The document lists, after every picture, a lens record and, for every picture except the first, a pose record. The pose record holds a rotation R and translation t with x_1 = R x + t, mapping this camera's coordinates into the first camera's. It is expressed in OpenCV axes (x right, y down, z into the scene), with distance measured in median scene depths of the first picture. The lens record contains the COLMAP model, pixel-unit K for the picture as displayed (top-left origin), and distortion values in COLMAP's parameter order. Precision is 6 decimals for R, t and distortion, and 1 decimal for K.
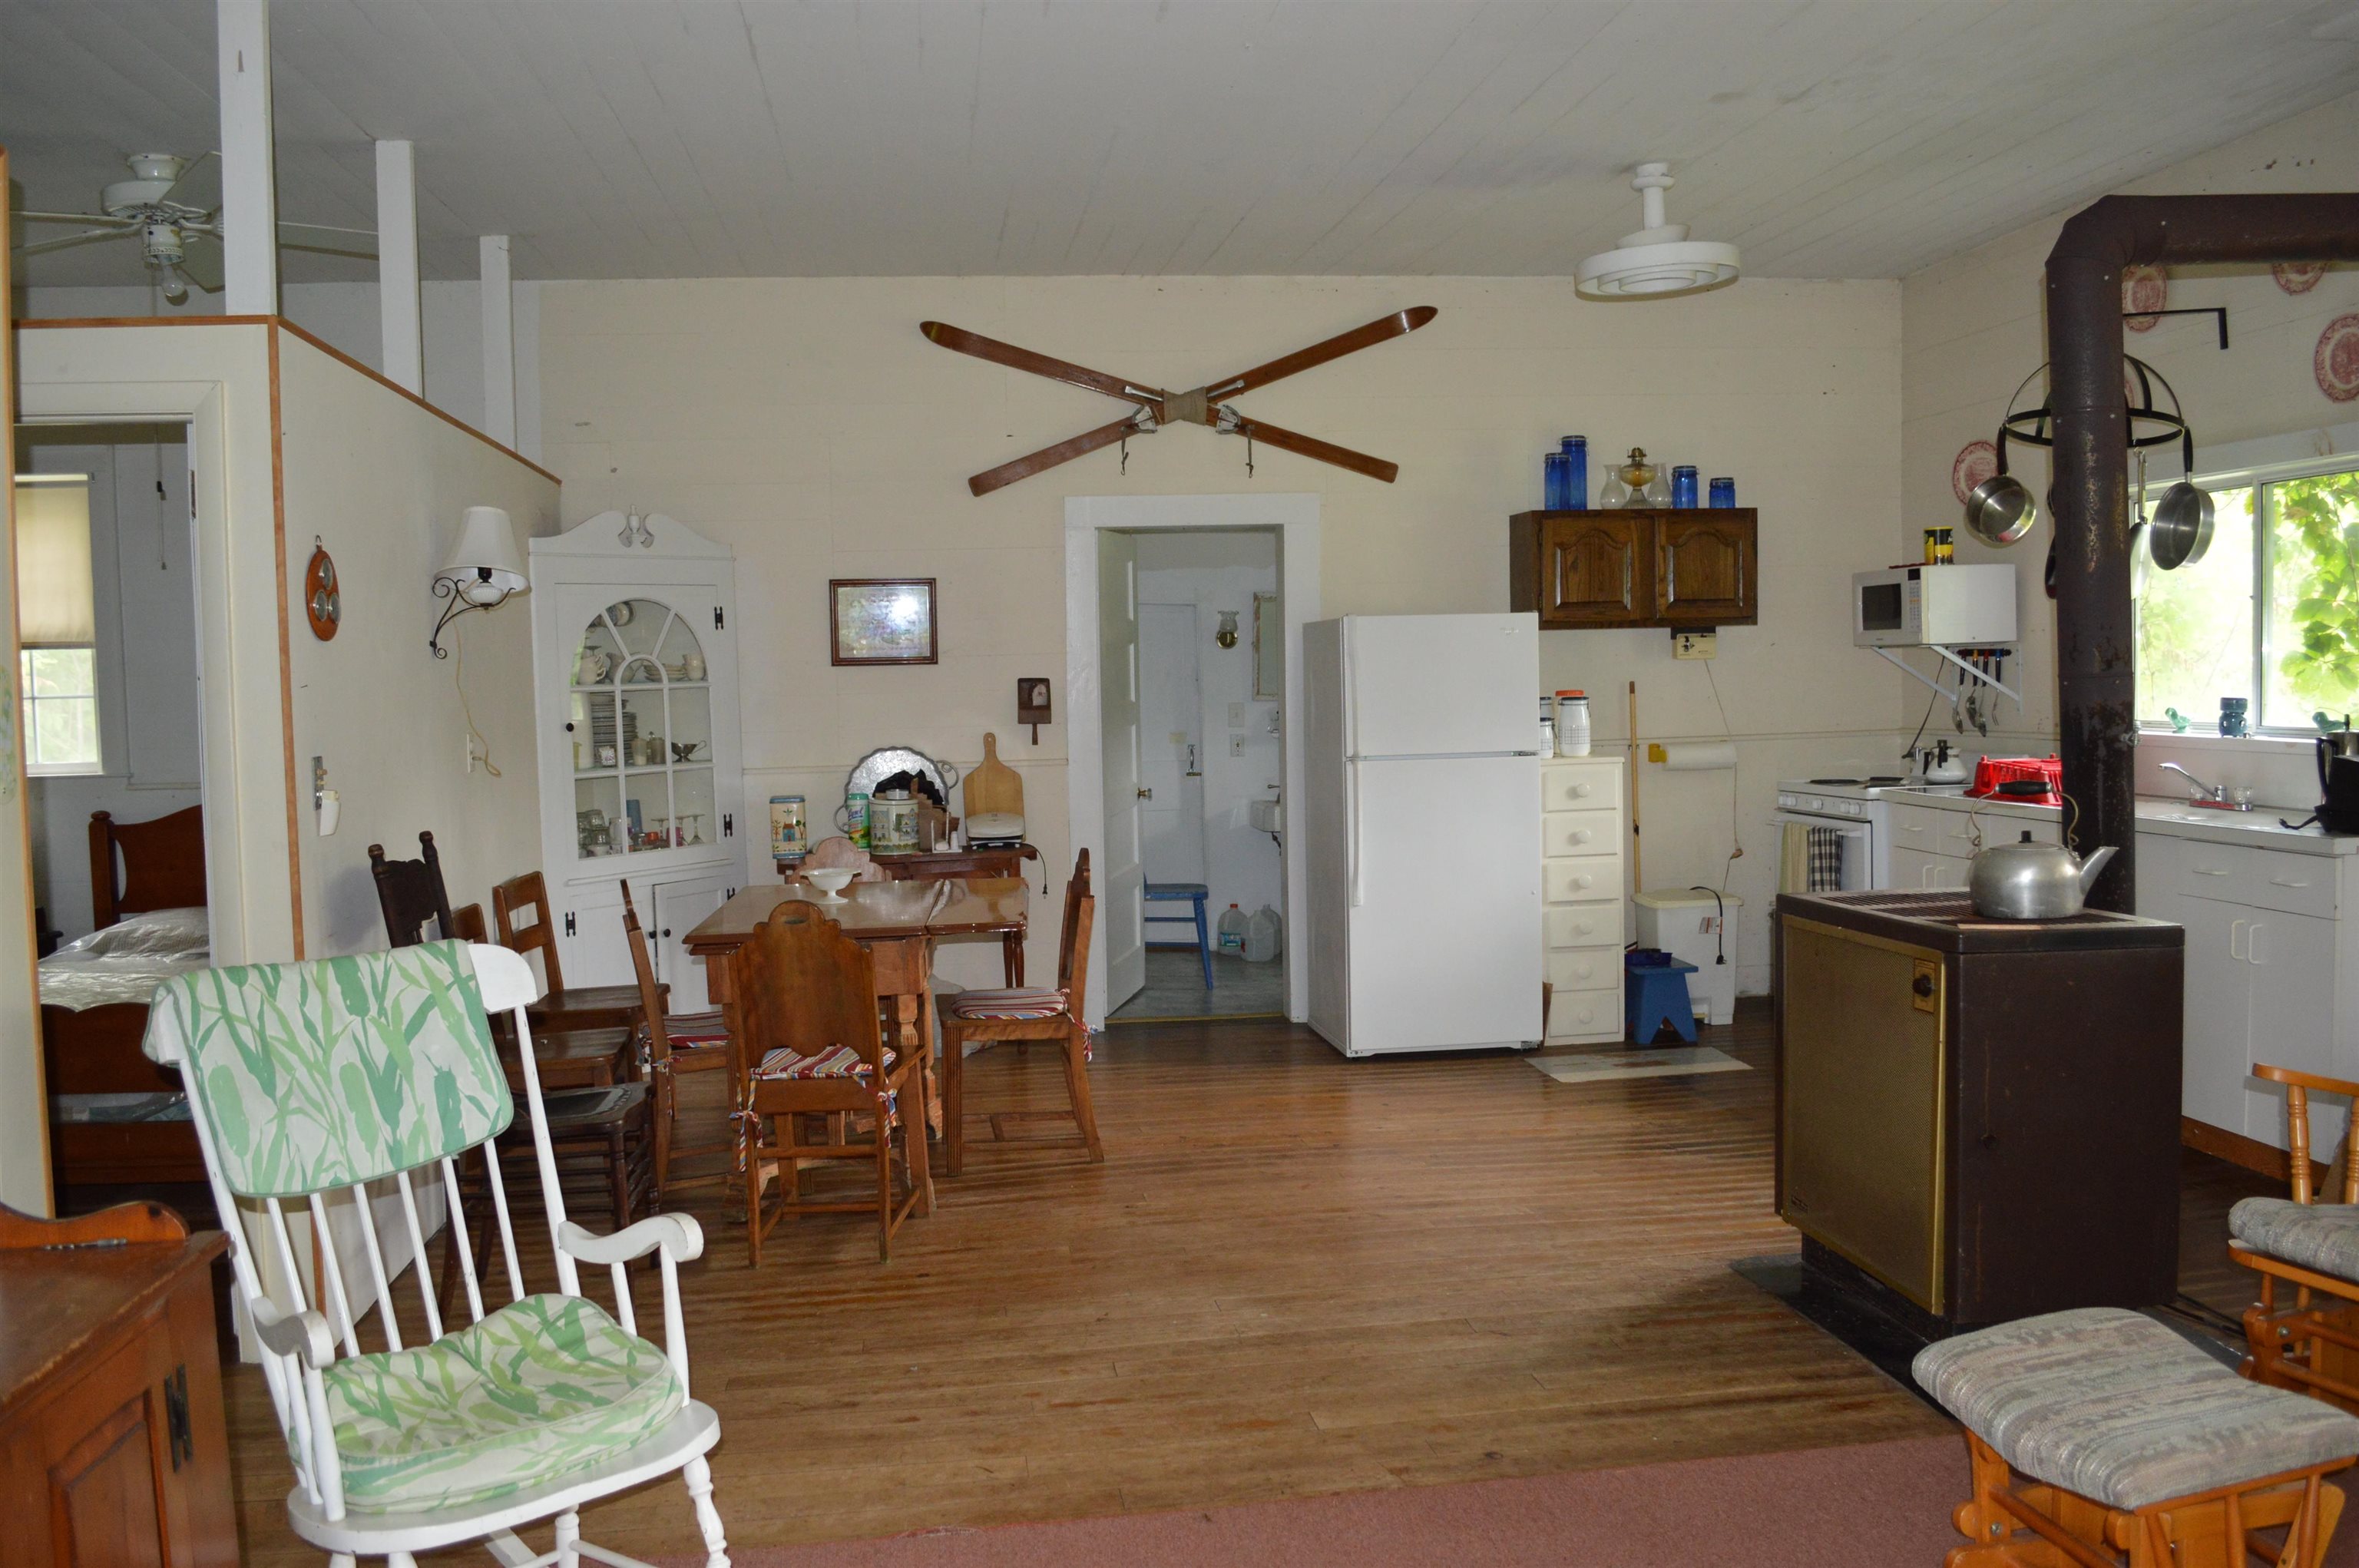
lens RADIAL K [[1879.0, 0, 1167.9], [0, 1879.0, 784.3], [0, 0, 1]] dist [-0.083331, 0.013157]
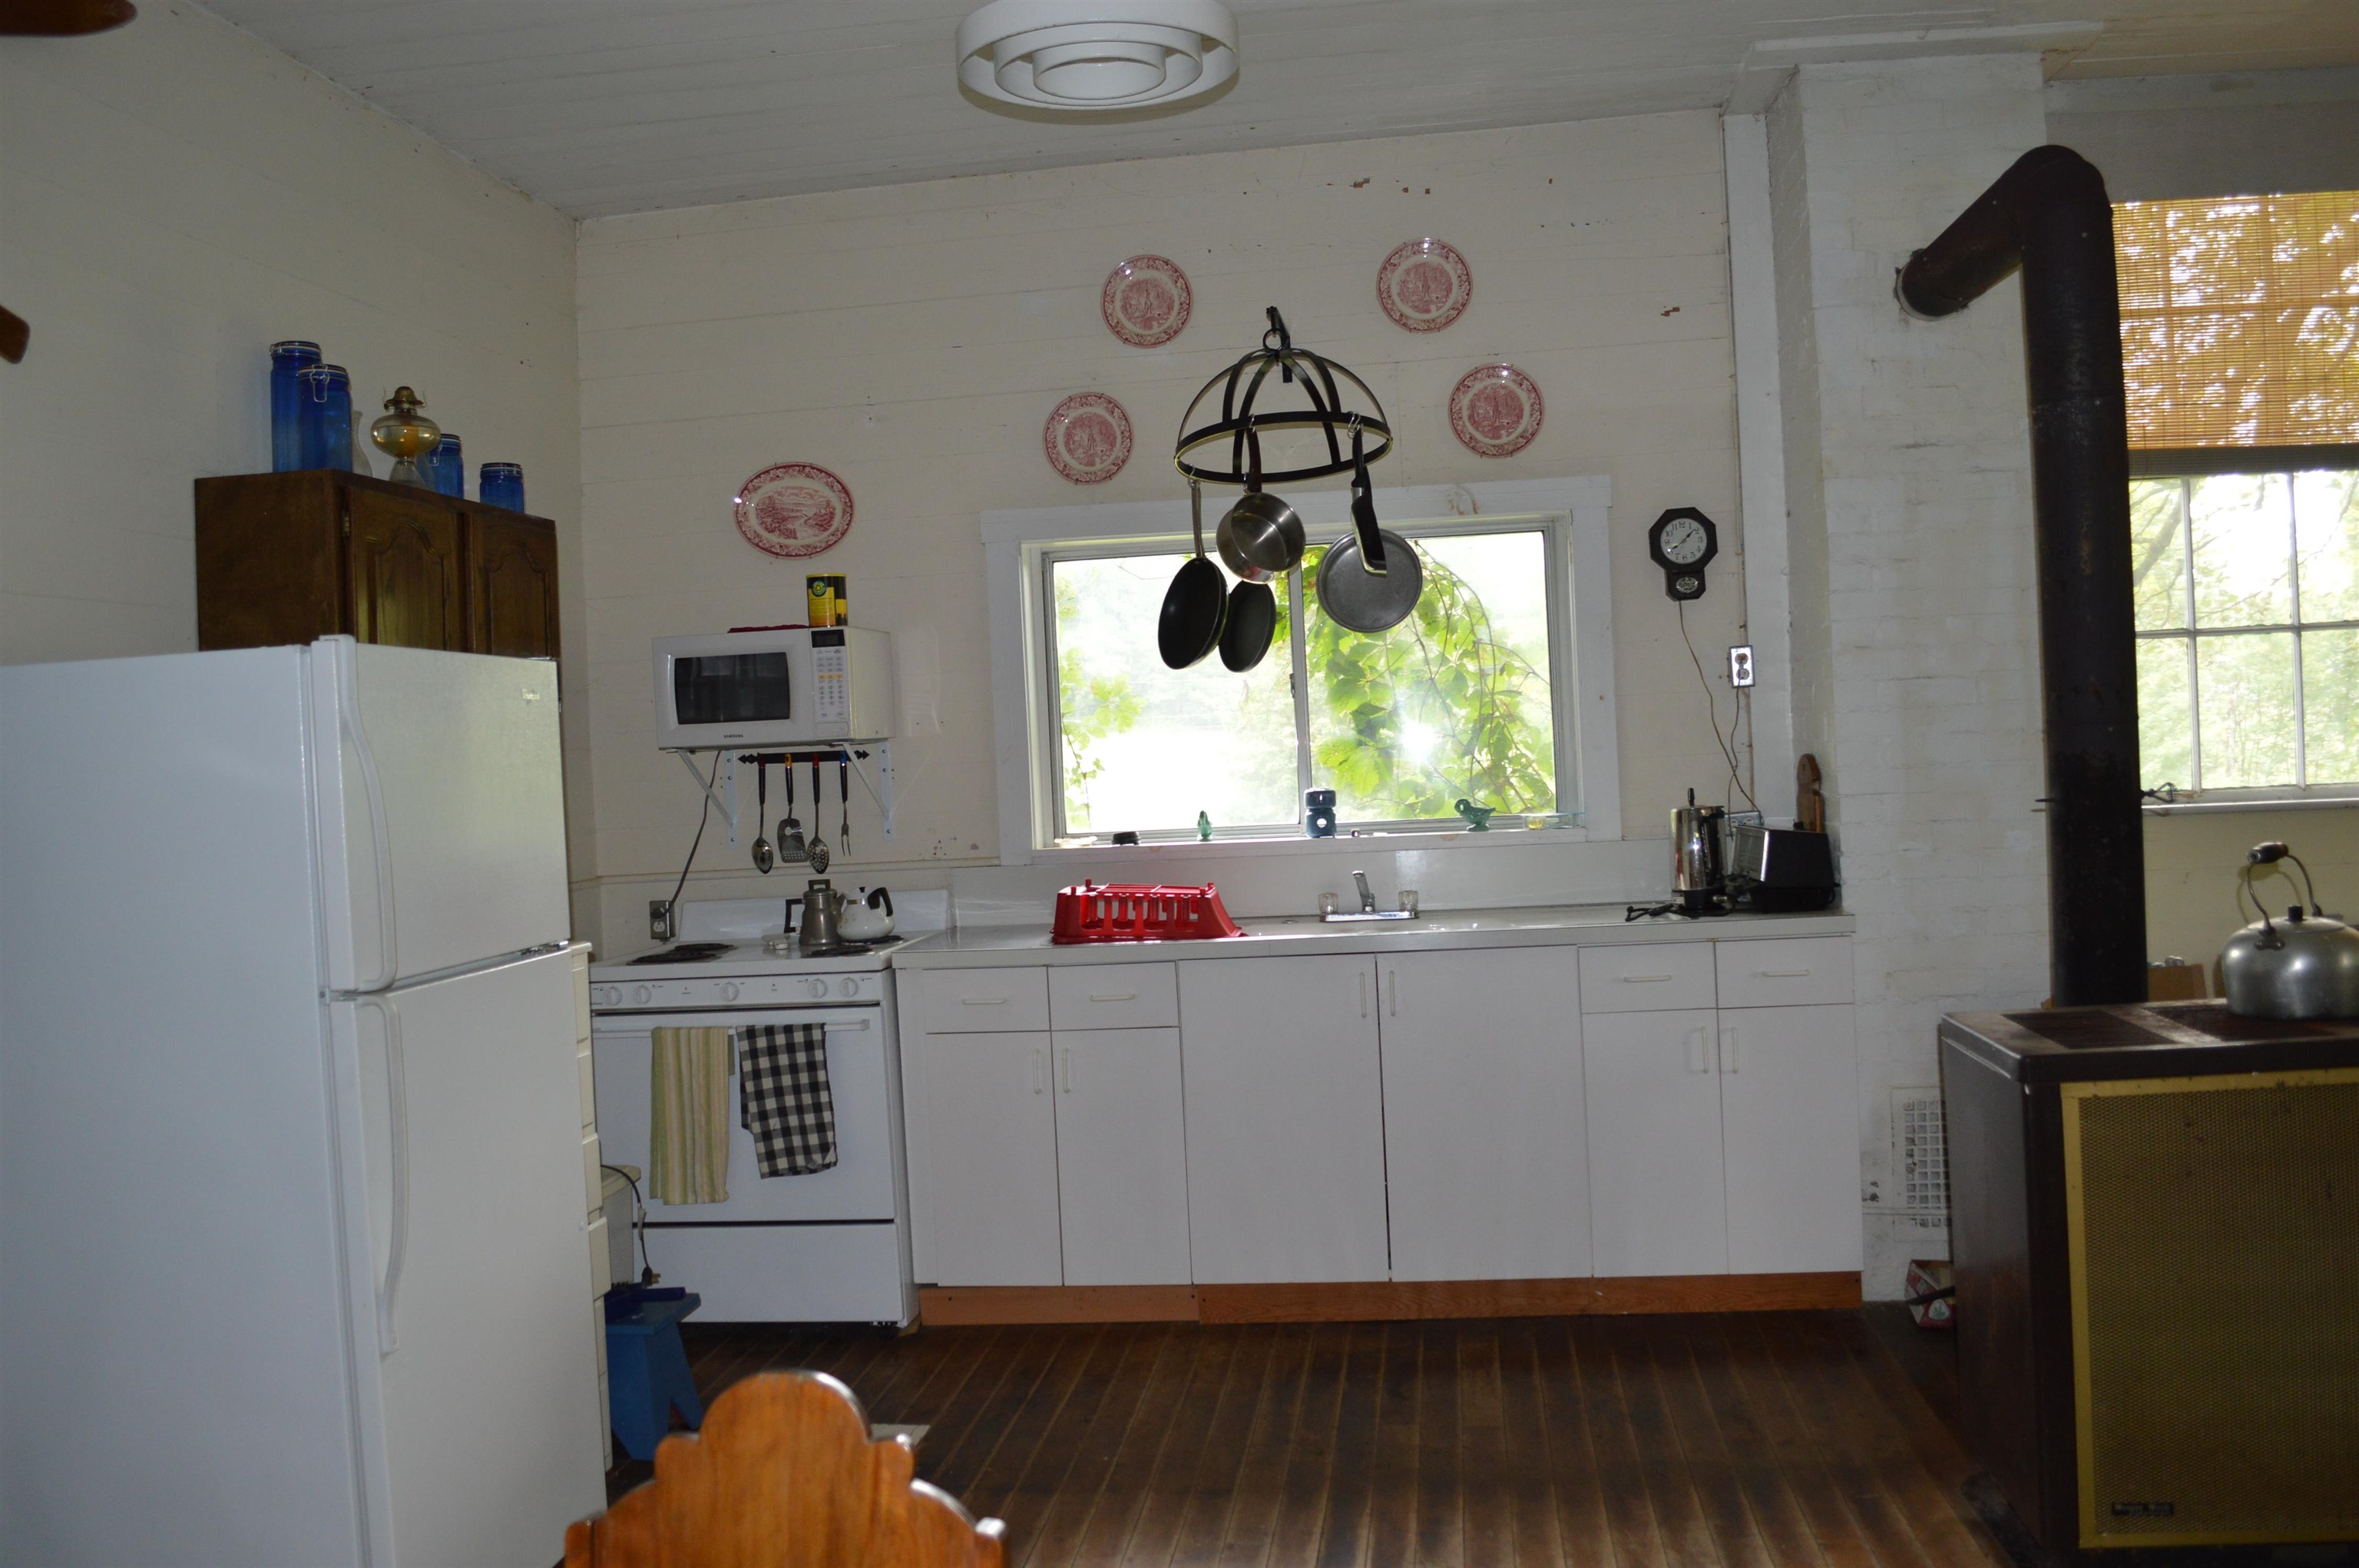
lens RADIAL K [[1879.0, 0, 1169.5], [0, 1879.0, 784.3], [0, 0, 1]] dist [-0.083331, 0.013157]
pose [[0.264215, -0.003561, 0.964457, -0.290331], [0.098004, 0.994916, -0.023175, -0.039172], [-0.959472, 0.100644, 0.263220, 0.879271]]
